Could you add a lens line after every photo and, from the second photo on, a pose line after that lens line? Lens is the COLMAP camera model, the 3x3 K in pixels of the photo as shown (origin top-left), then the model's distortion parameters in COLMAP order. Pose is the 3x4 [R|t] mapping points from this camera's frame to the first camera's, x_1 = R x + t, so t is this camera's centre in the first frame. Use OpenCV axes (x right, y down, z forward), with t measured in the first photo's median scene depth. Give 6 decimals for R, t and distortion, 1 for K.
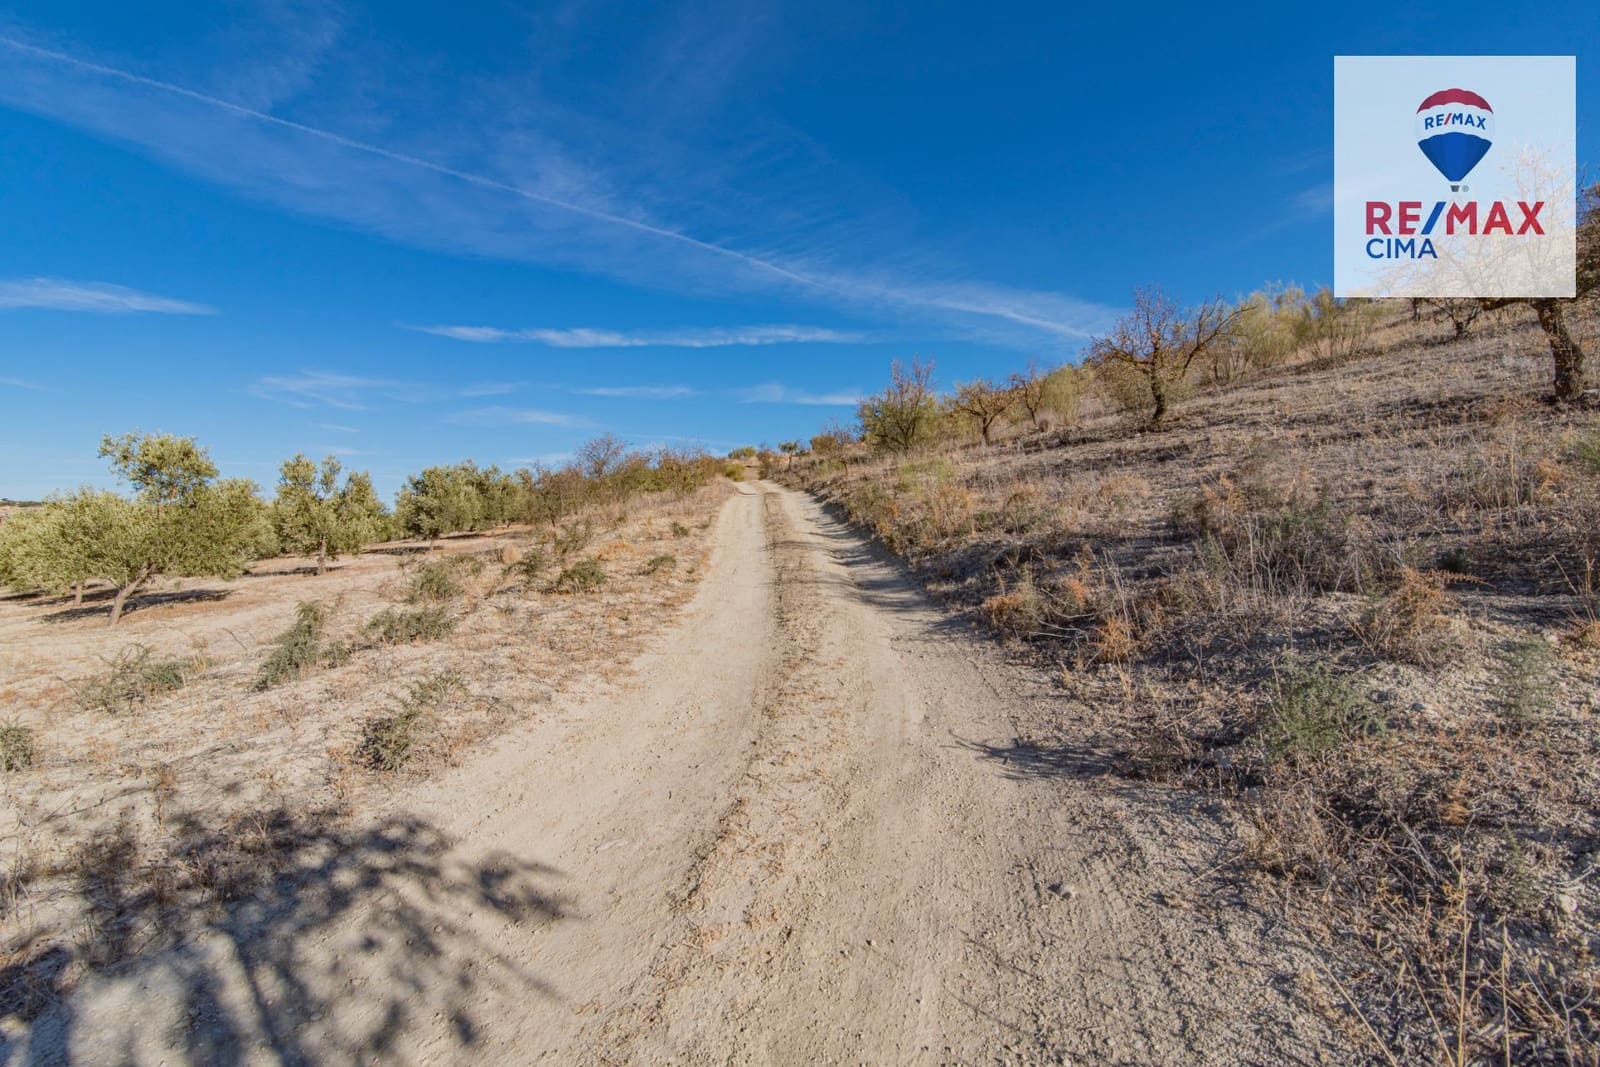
lens RADIAL K [[707.7, 0, 815.8], [0, 707.7, 530.4], [0, 0, 1]] dist [0.002710, 0.000524]
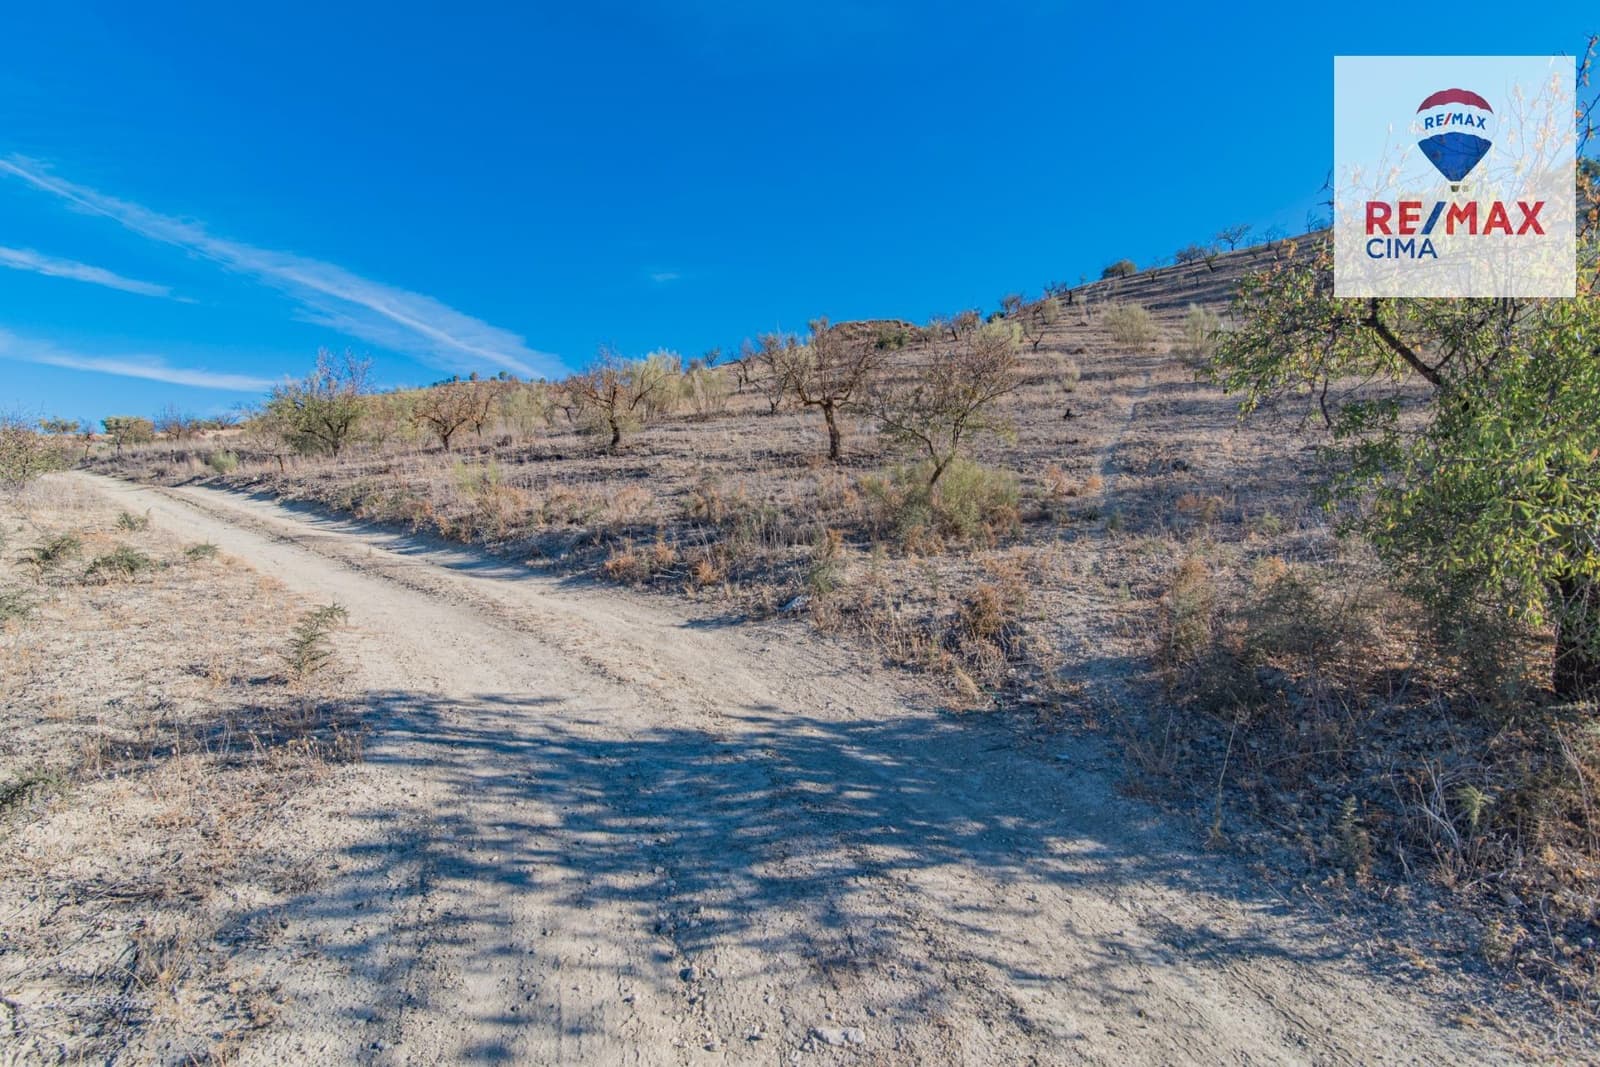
lens RADIAL K [[707.7, 0, 815.8], [0, 707.7, 530.4], [0, 0, 1]] dist [0.002710, 0.000524]
pose [[0.664674, 0.009883, 0.747068, -0.326542], [0.008090, 0.999759, -0.020423, 0.037150], [-0.747090, 0.019618, 0.664433, -0.179167]]
